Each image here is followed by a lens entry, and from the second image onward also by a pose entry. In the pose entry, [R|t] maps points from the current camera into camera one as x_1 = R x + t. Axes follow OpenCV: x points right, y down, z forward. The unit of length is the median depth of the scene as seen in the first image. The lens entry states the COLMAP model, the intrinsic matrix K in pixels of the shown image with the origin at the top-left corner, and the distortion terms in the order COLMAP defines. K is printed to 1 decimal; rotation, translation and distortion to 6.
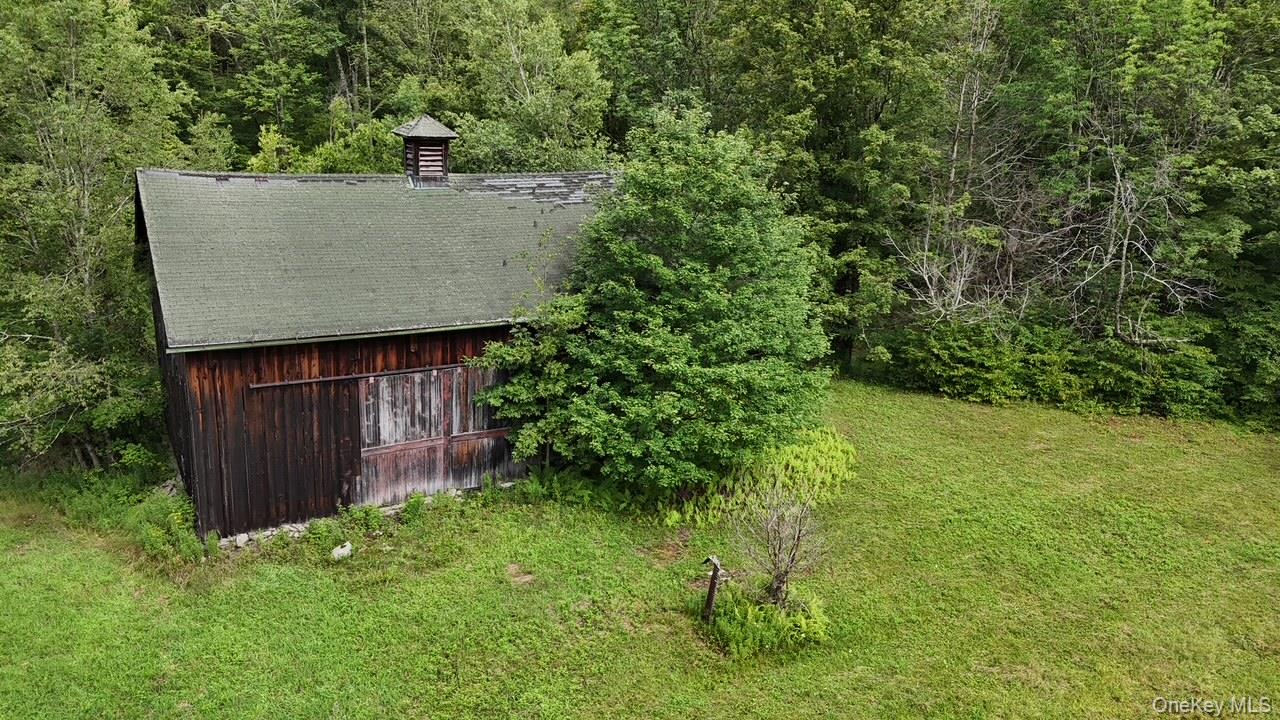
lens RADIAL K [[943.8, 0, 640.7], [0, 943.8, 353.9], [0, 0, 1]] dist [0.068520, -0.024183]
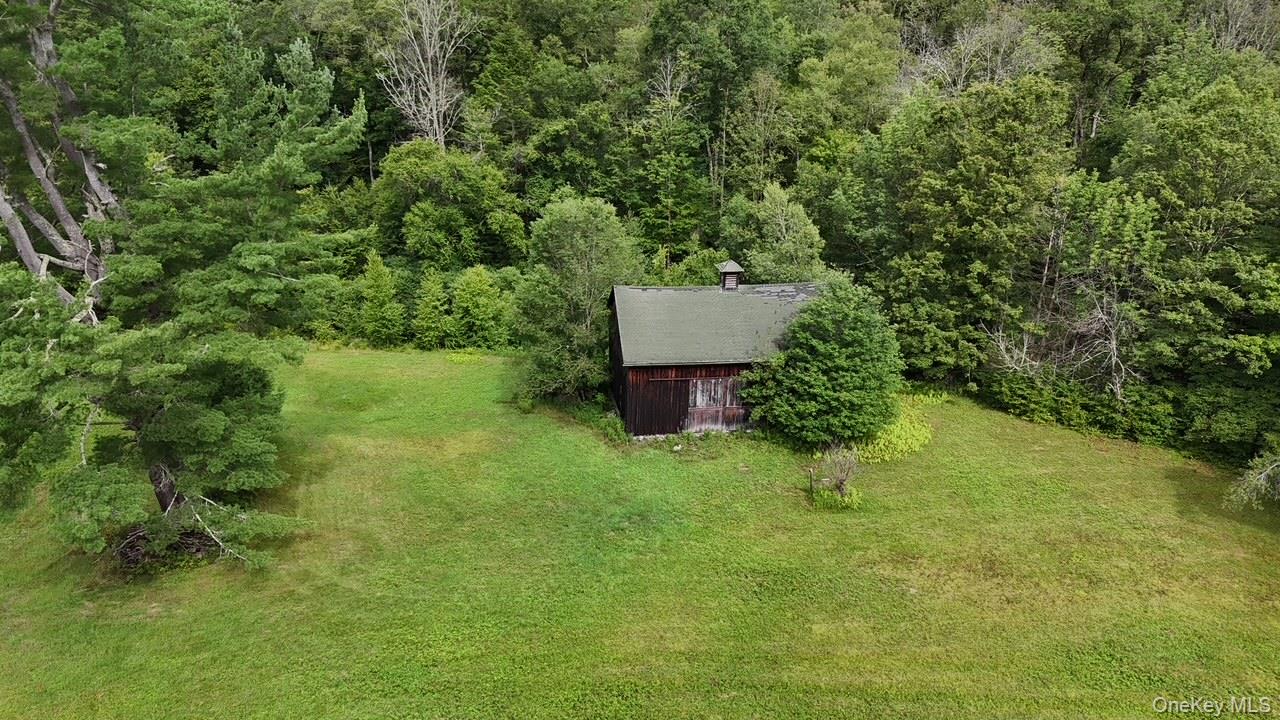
lens RADIAL K [[943.8, 0, 636.2], [0, 943.8, 359.0], [0, 0, 1]] dist [0.068520, -0.024183]
pose [[0.928213, 0.103795, -0.357278, 0.426046], [-0.080011, 0.993517, 0.080763, -0.206782], [0.363344, -0.046379, 0.930500, -1.271766]]
